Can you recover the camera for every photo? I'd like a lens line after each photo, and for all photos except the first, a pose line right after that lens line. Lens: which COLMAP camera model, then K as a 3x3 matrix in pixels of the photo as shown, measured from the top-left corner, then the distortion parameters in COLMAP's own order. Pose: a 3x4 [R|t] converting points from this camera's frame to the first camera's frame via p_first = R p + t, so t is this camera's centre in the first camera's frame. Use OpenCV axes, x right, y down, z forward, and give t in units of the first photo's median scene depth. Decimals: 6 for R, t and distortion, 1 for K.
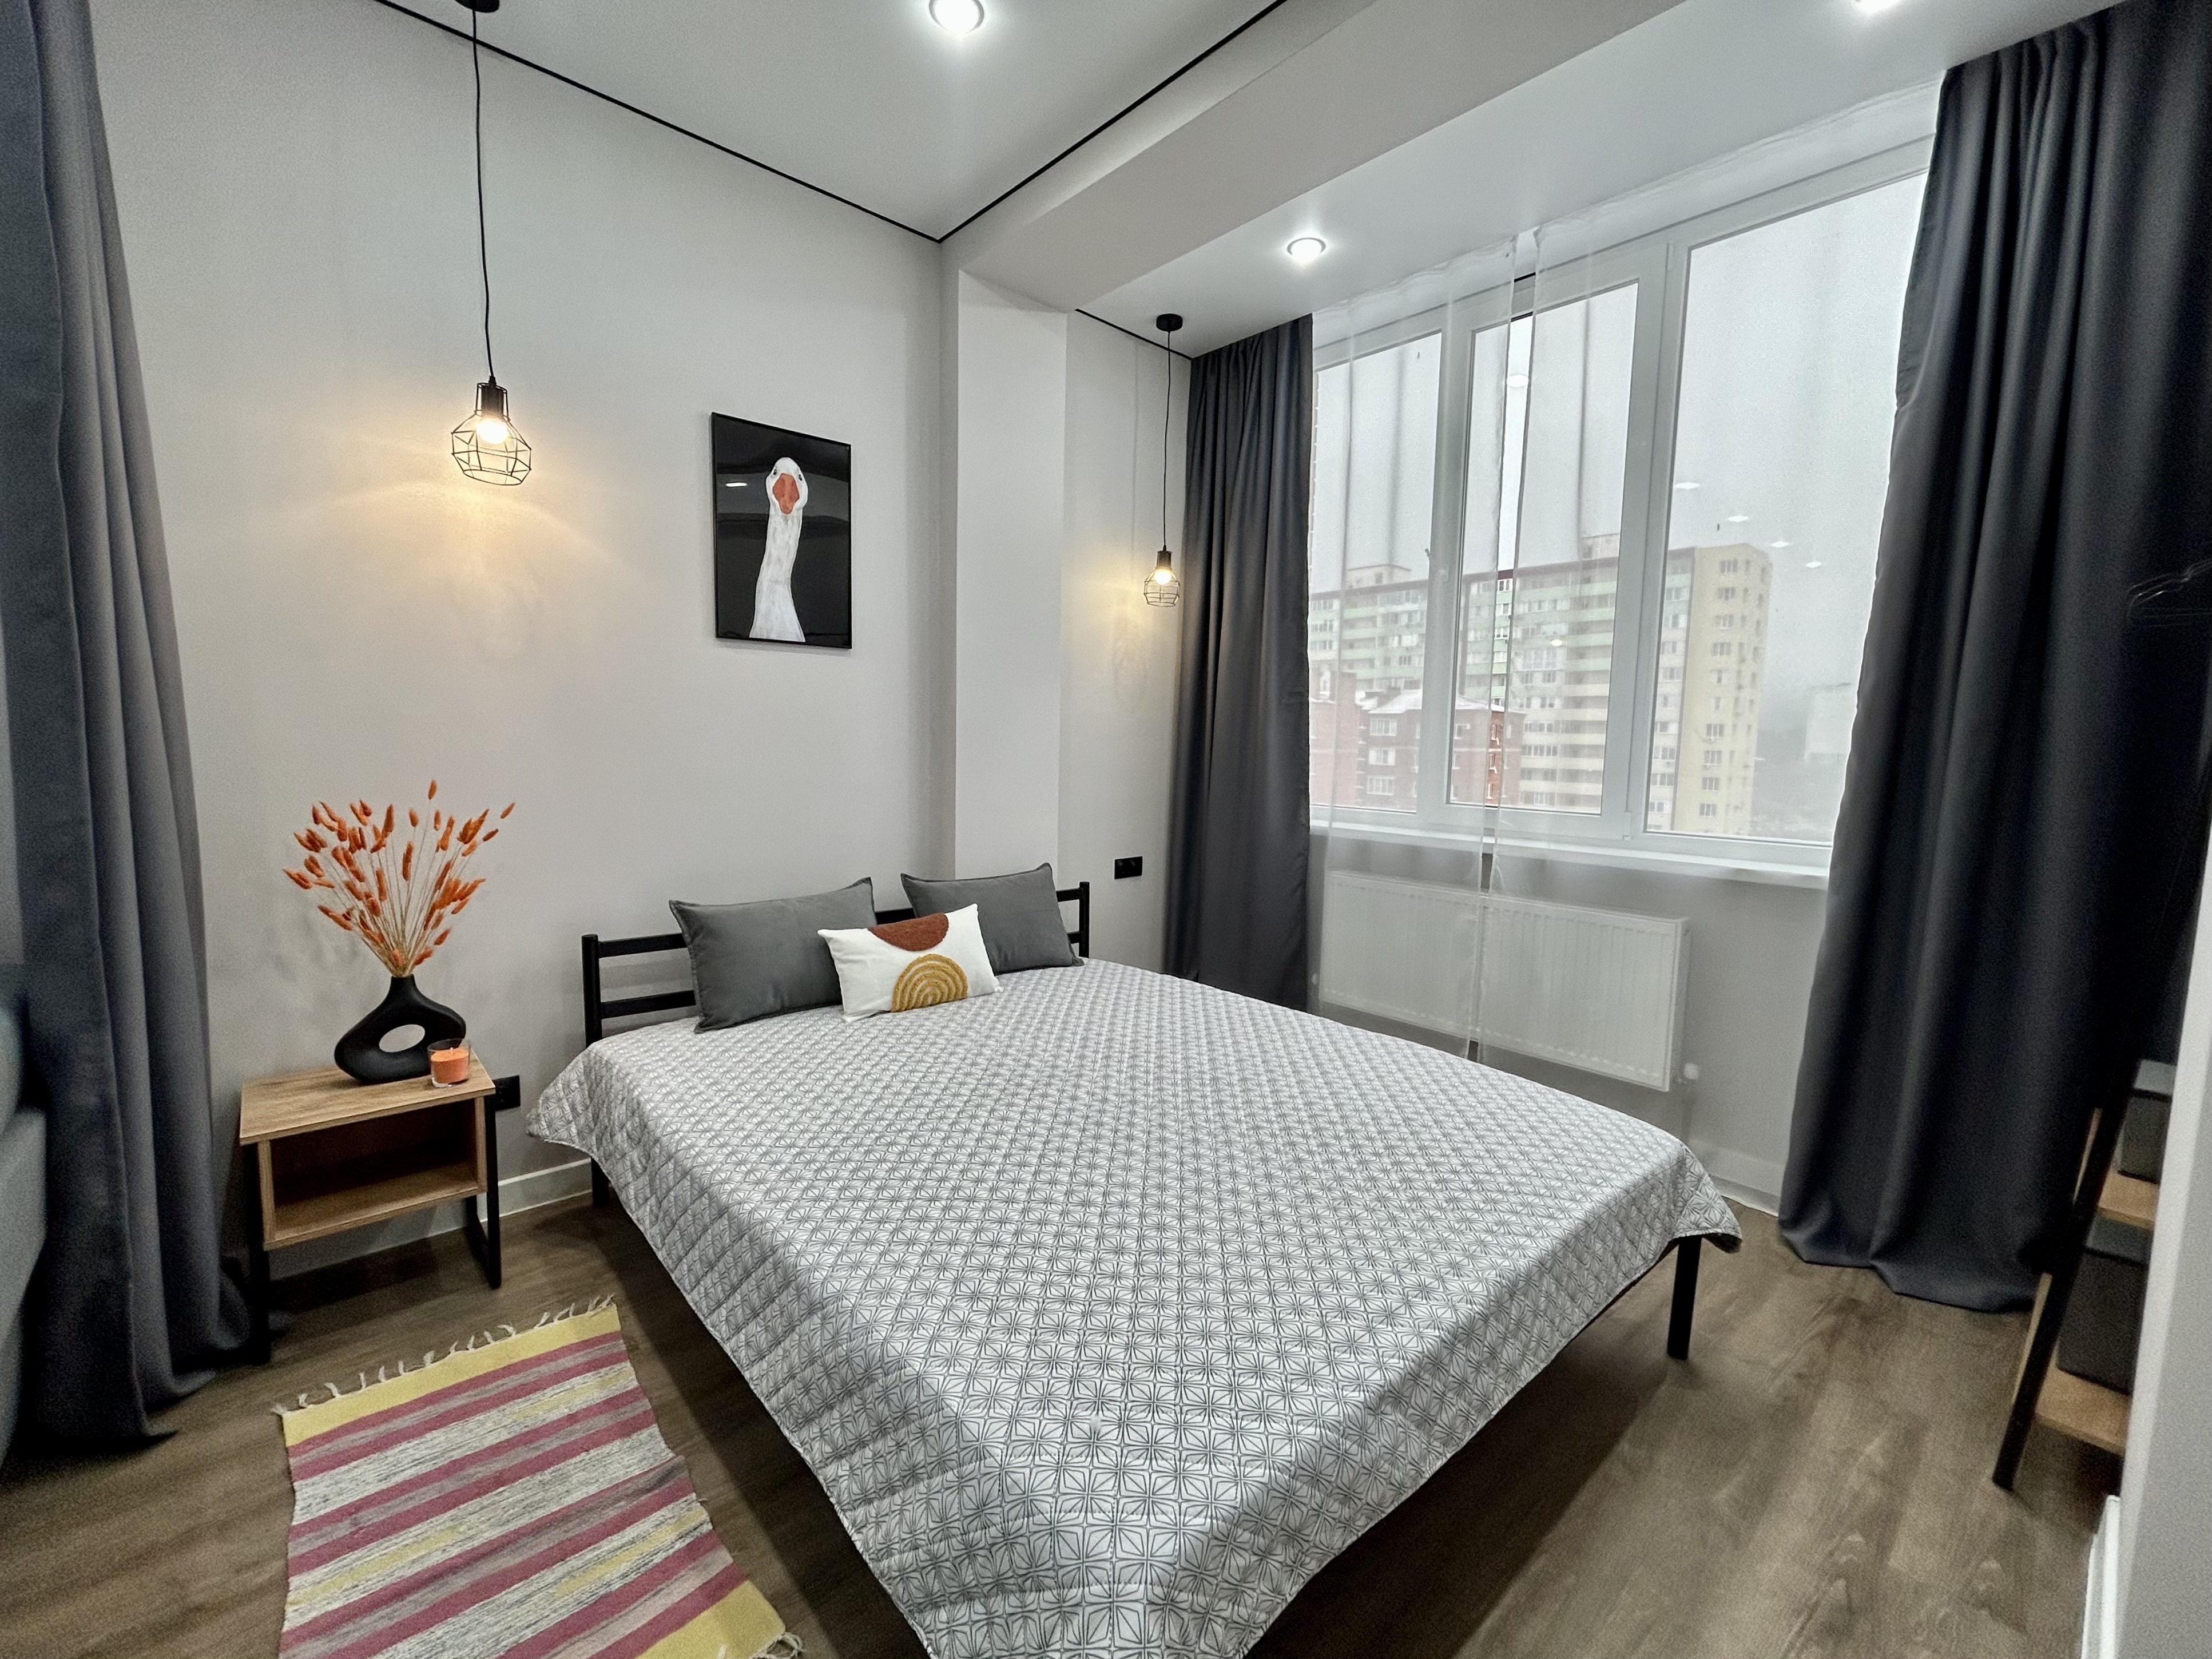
lens RADIAL K [[930.5, 0, 1099.6], [0, 930.5, 829.3], [0, 0, 1]] dist [-0.003705, -0.000165]
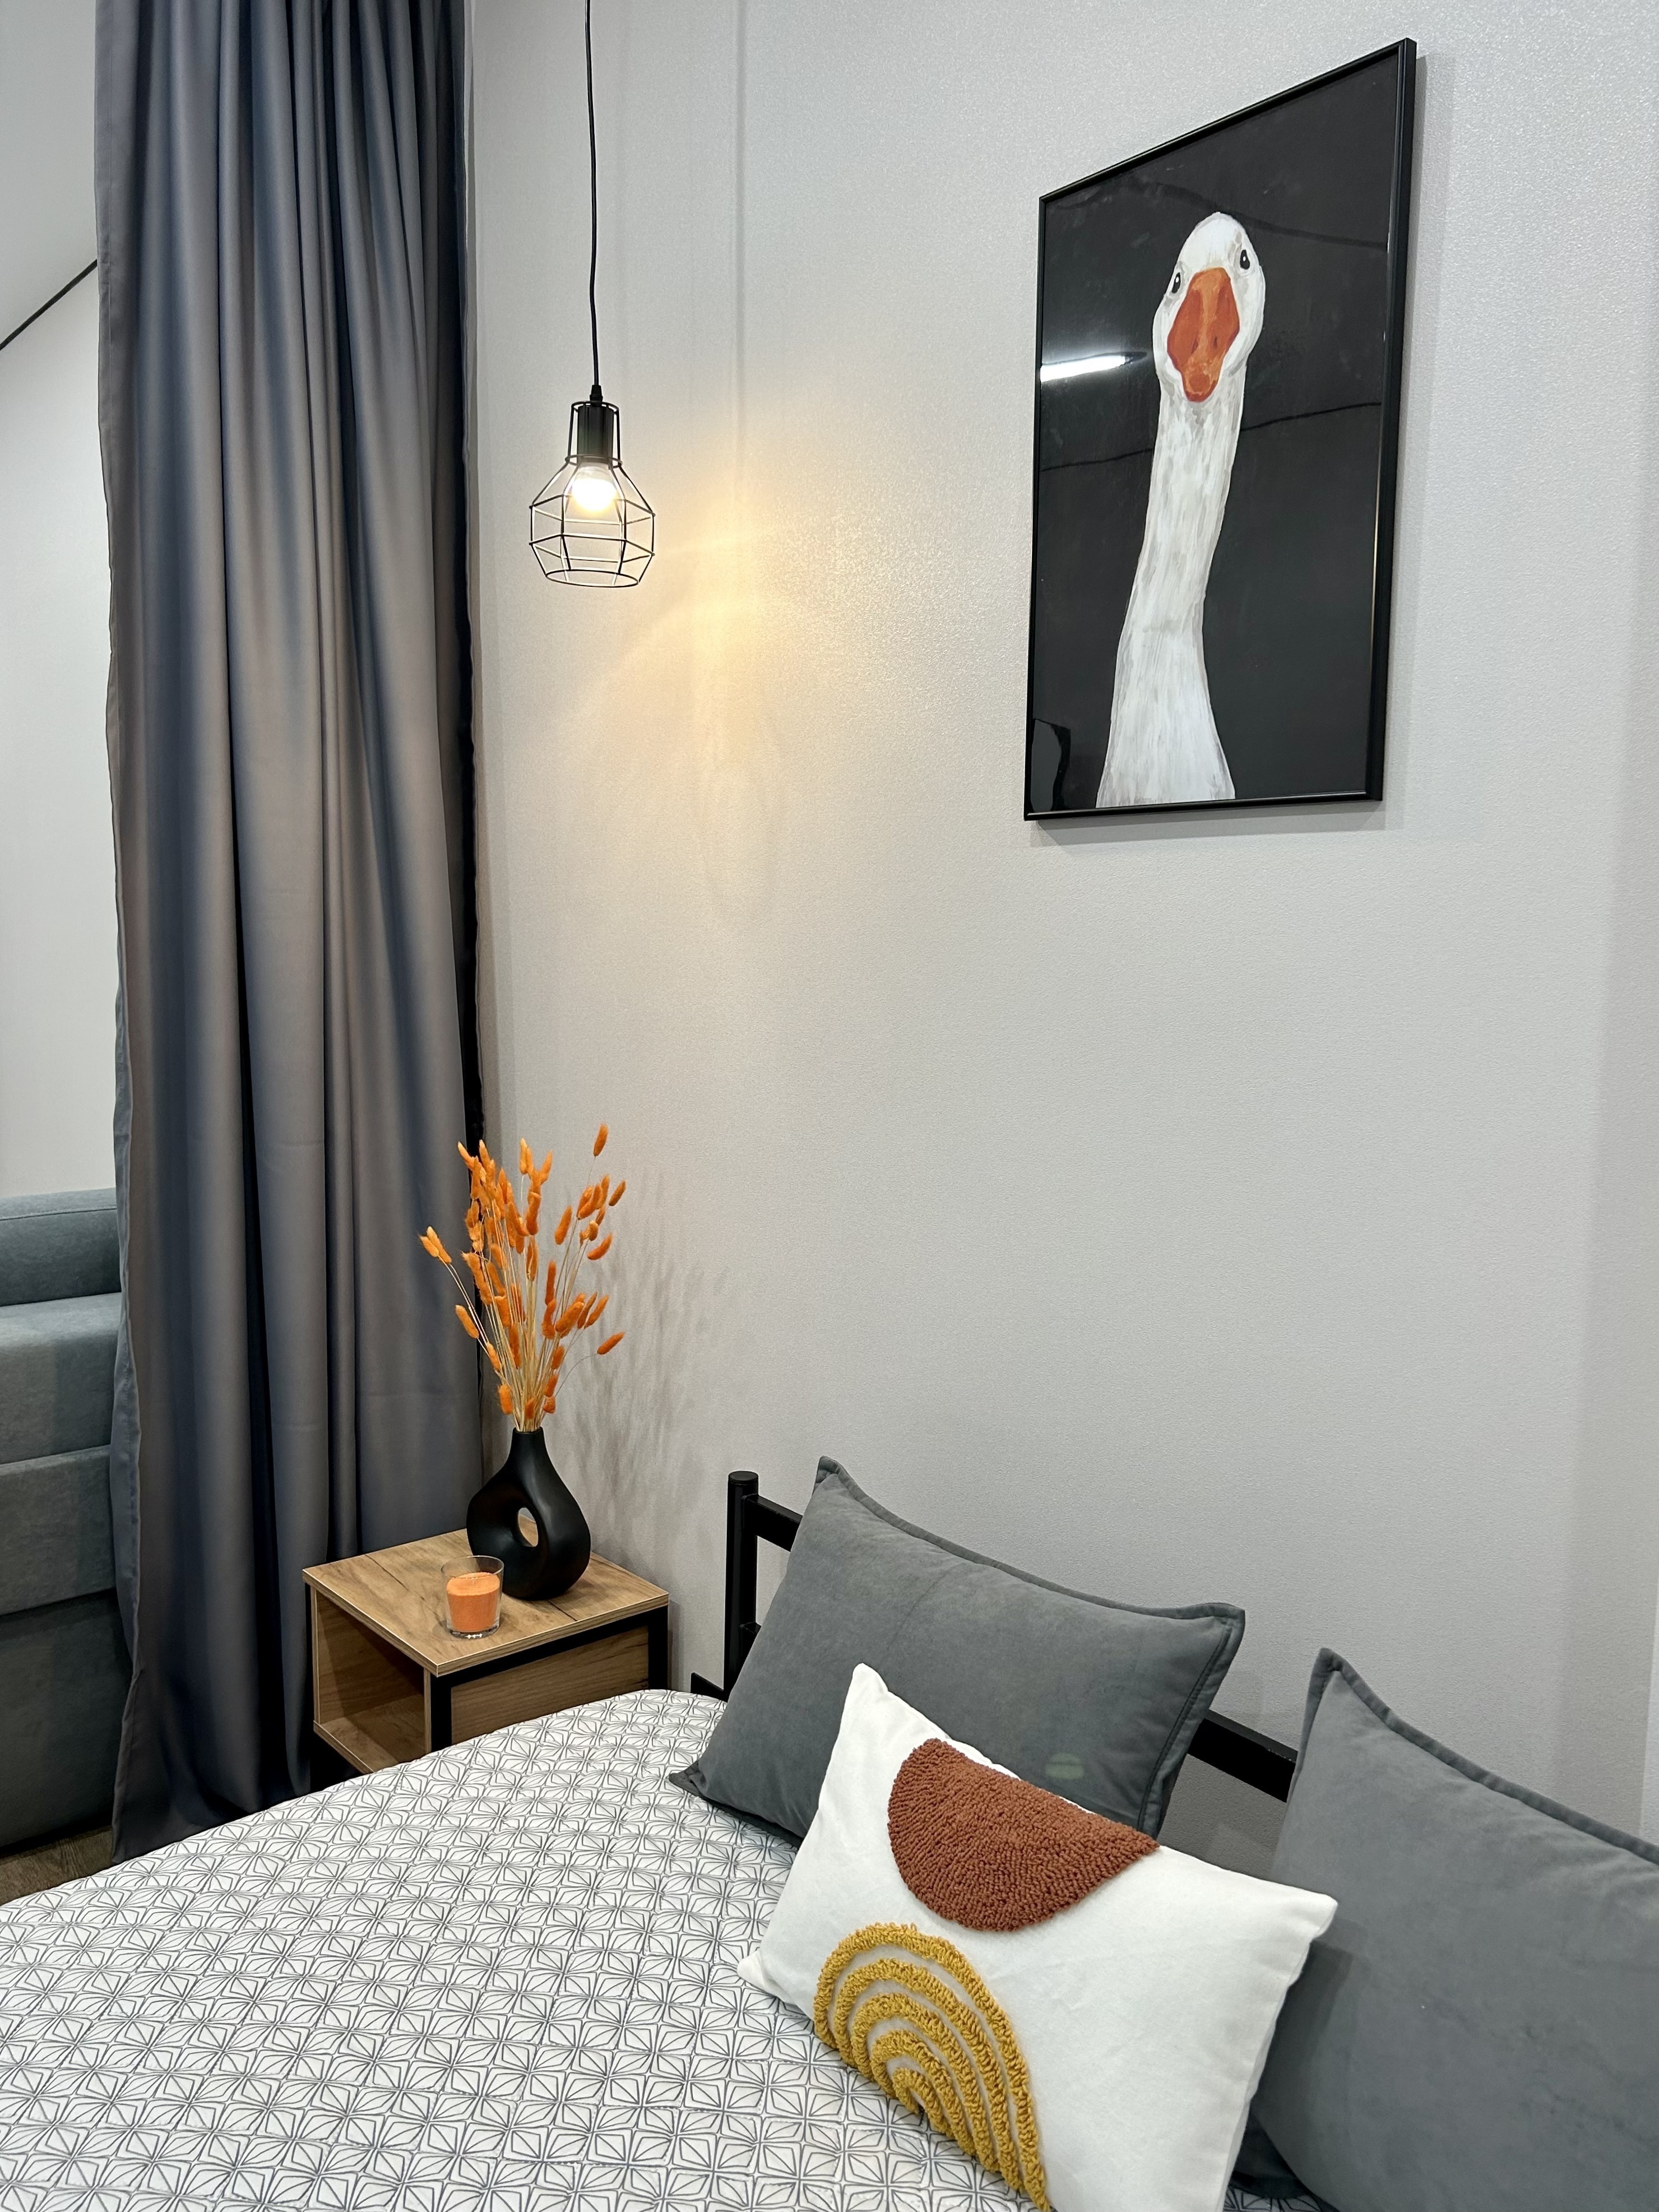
lens RADIAL K [[1701.7, 0, 838.8], [0, 1701.7, 1124.1], [0, 0, 1]] dist [0.043740, -0.045943]
pose [[-0.022951, 0.099282, -0.994795, 0.298156], [-0.108778, 0.988901, 0.101203, -0.152755], [0.993801, 0.110535, -0.011897, 0.990446]]
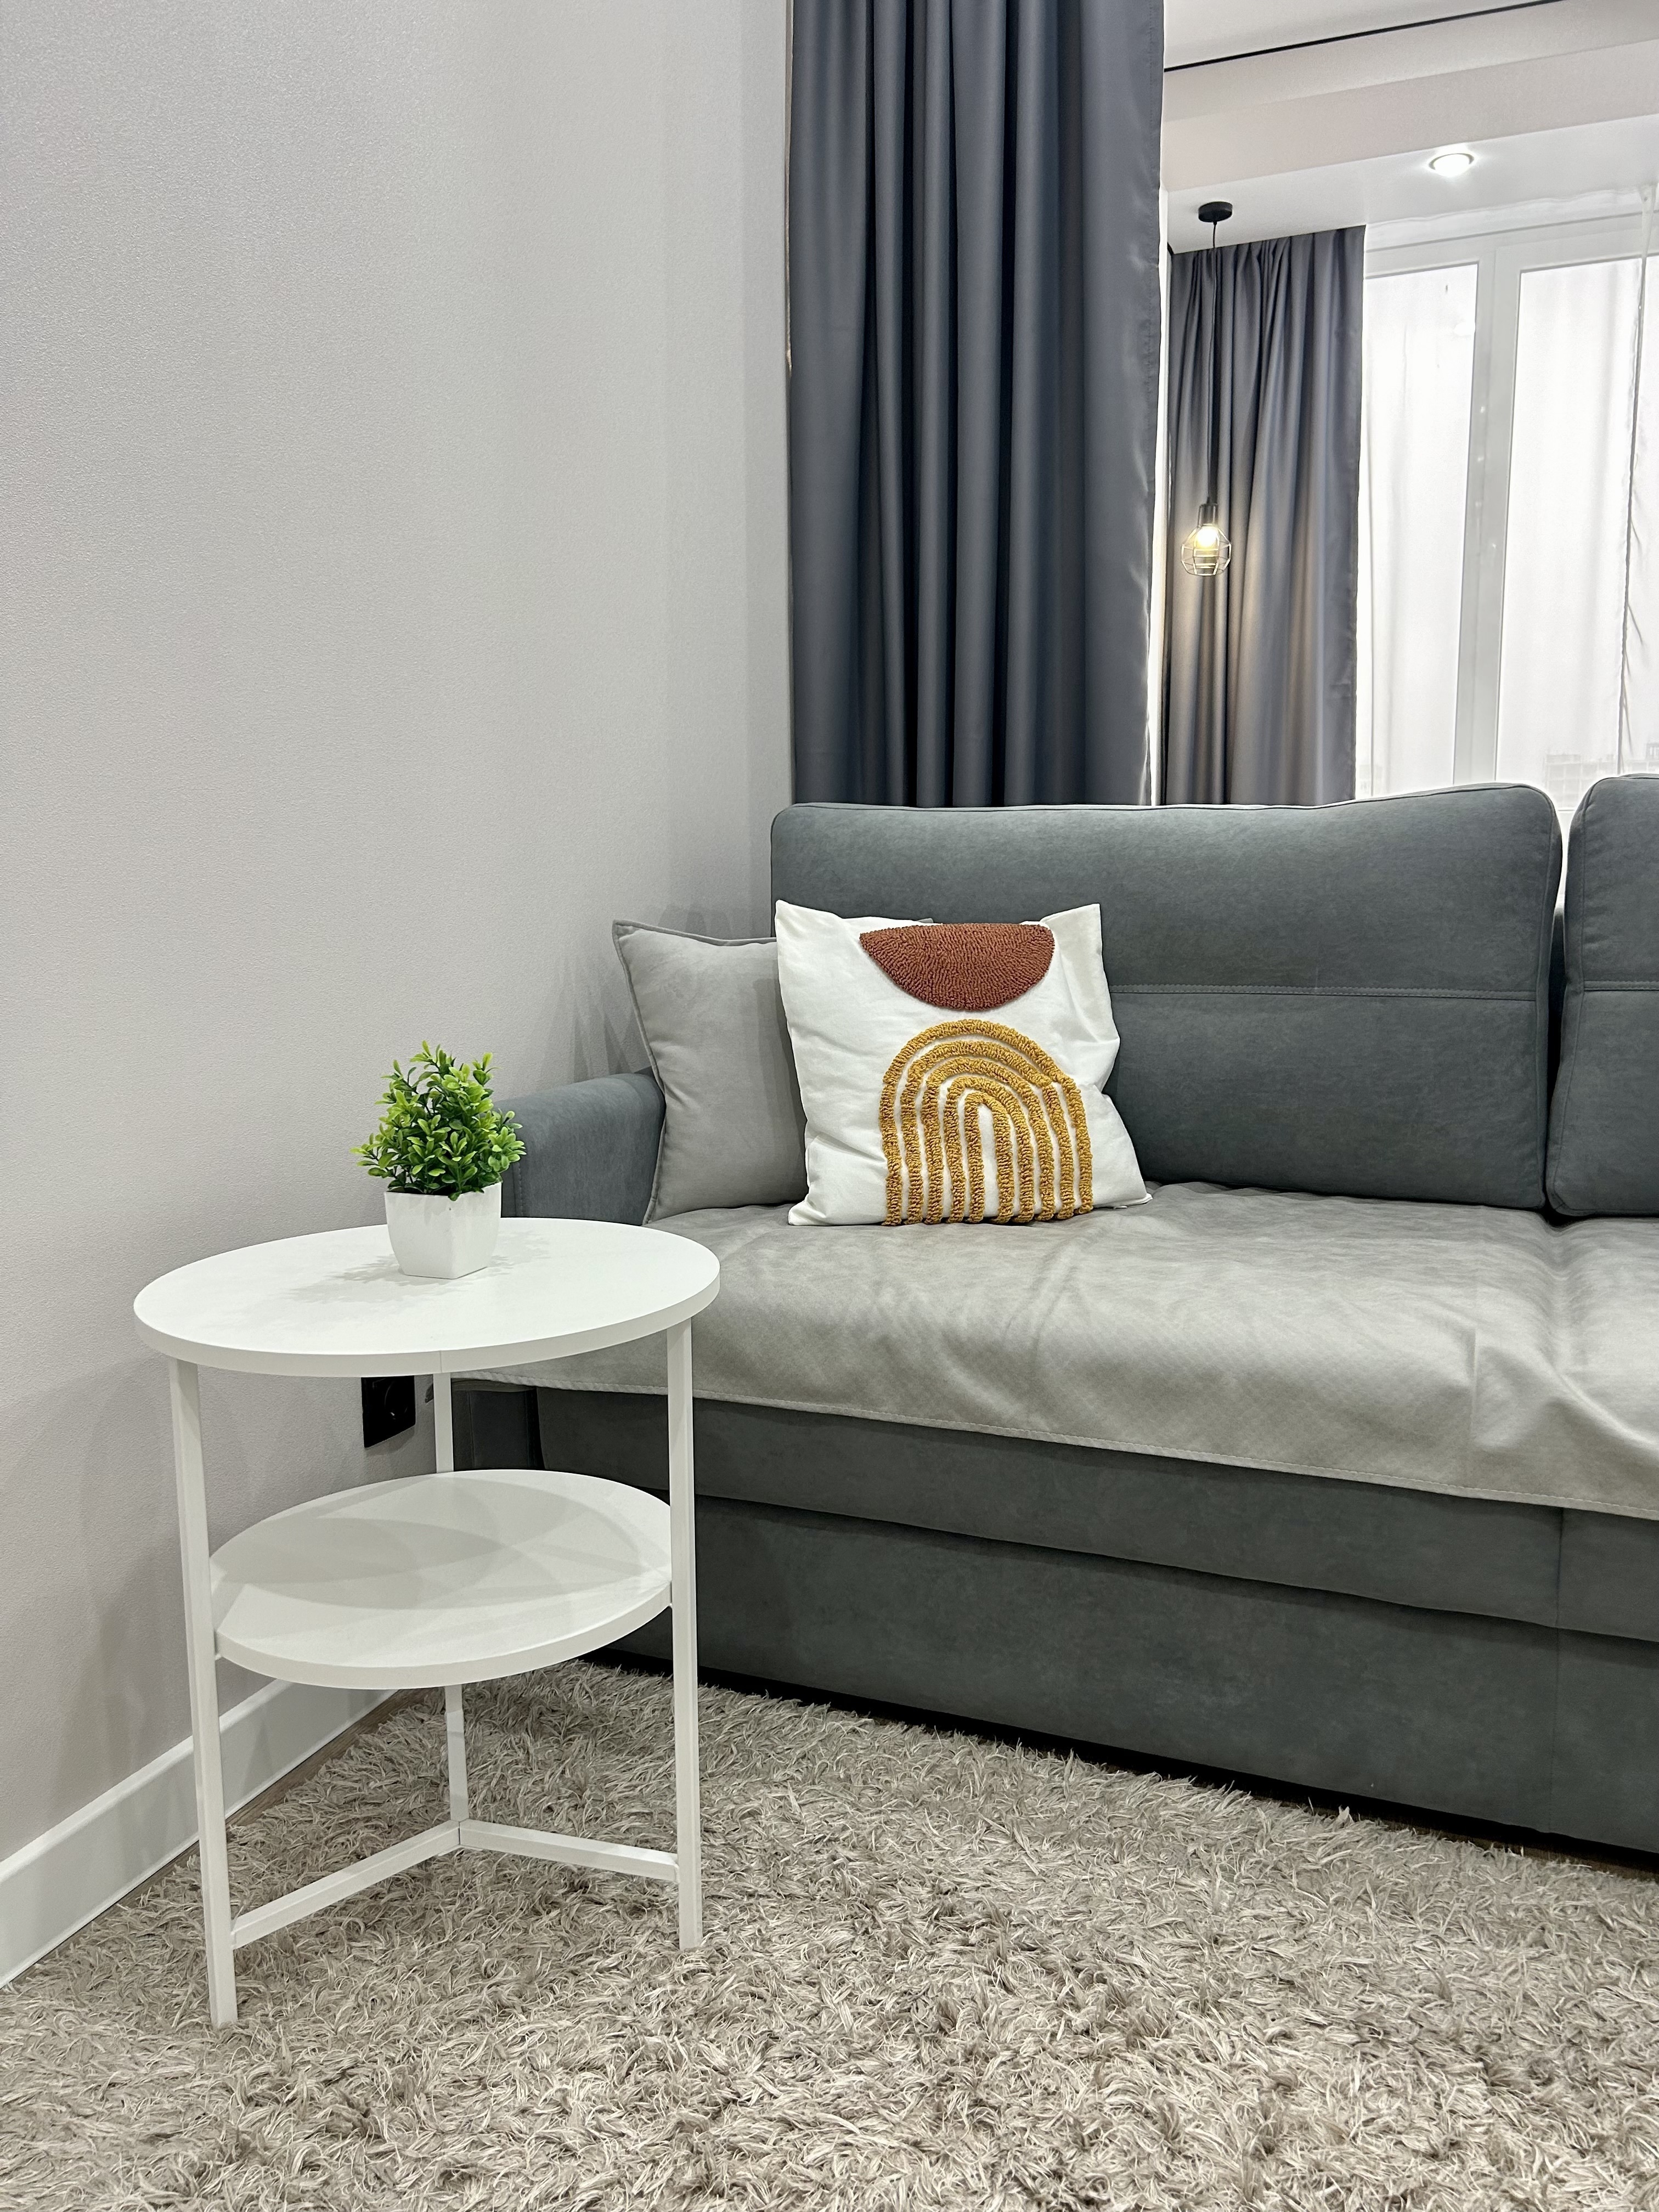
lens RADIAL K [[1653.2, 0, 829.5], [0, 1653.2, 1106.0], [0, 0, 1]] dist [0.088833, -0.121098]
pose [[0.901395, -0.092661, 0.422967, -1.268319], [0.072663, 0.995352, 0.063201, 0.150402], [-0.426857, -0.026235, 0.903938, -0.265778]]
